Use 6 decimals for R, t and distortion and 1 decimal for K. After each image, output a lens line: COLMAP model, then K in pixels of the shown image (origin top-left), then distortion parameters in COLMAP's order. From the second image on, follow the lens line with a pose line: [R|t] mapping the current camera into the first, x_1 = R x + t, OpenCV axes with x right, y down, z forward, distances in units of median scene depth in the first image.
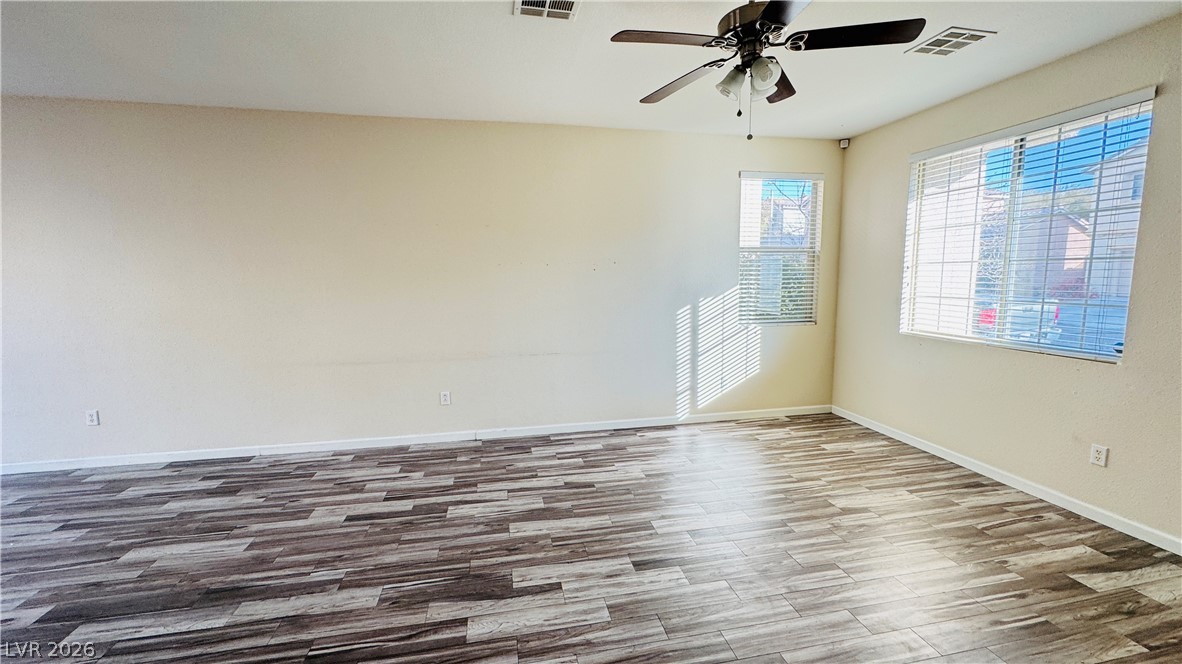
lens RADIAL K [[475.0, 0, 589.2], [0, 475.0, 331.4], [0, 0, 1]] dist [0.001454, 0.000020]
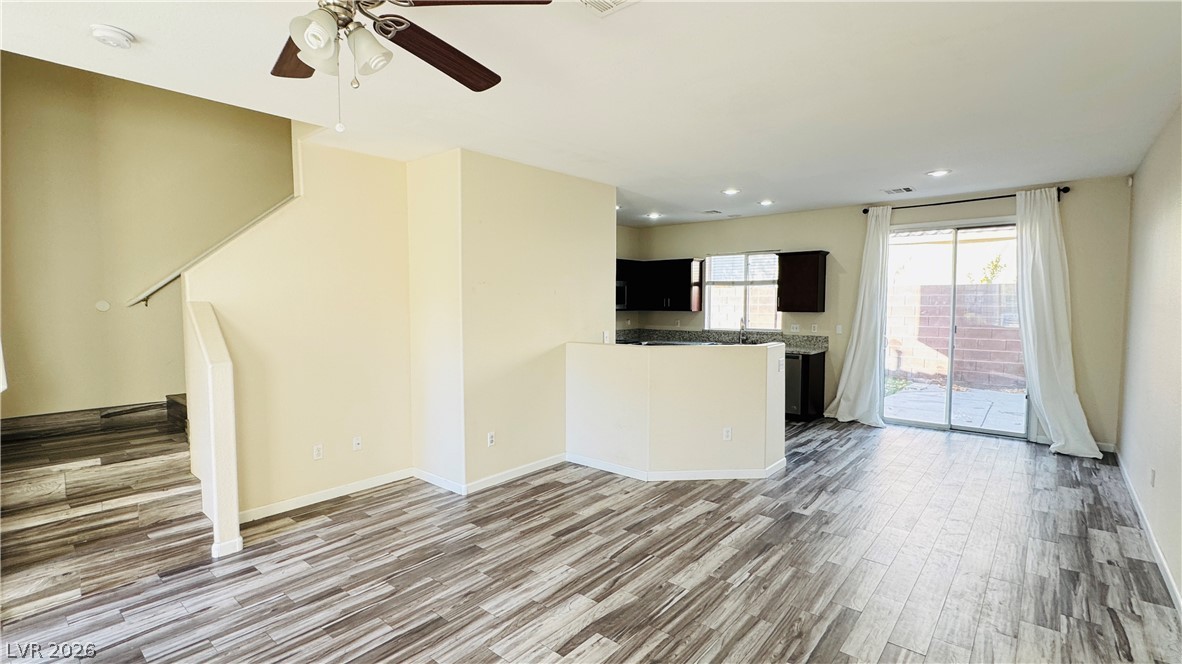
lens RADIAL K [[539.0, 0, 588.5], [0, 539.0, 328.7], [0, 0, 1]] dist [-0.002539, -0.000173]
pose [[-0.788260, 0.042103, -0.613900, 0.376192], [-0.065311, 0.986297, 0.151503, -0.184872], [0.611866, 0.159518, -0.774709, 1.280303]]
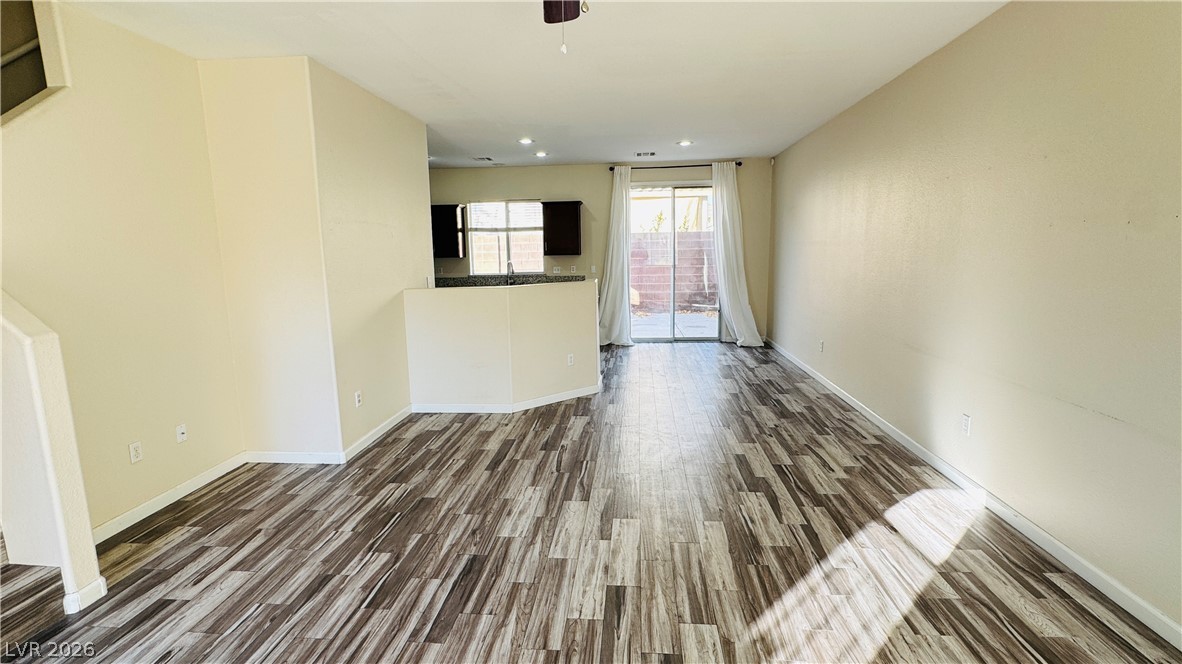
lens RADIAL K [[539.0, 0, 590.5], [0, 539.0, 331.8], [0, 0, 1]] dist [-0.002539, -0.000173]
pose [[-0.282318, 0.159713, -0.945932, 0.761682], [-0.095862, 0.976412, 0.193469, -0.120018], [0.954519, 0.145299, -0.260349, 0.893903]]
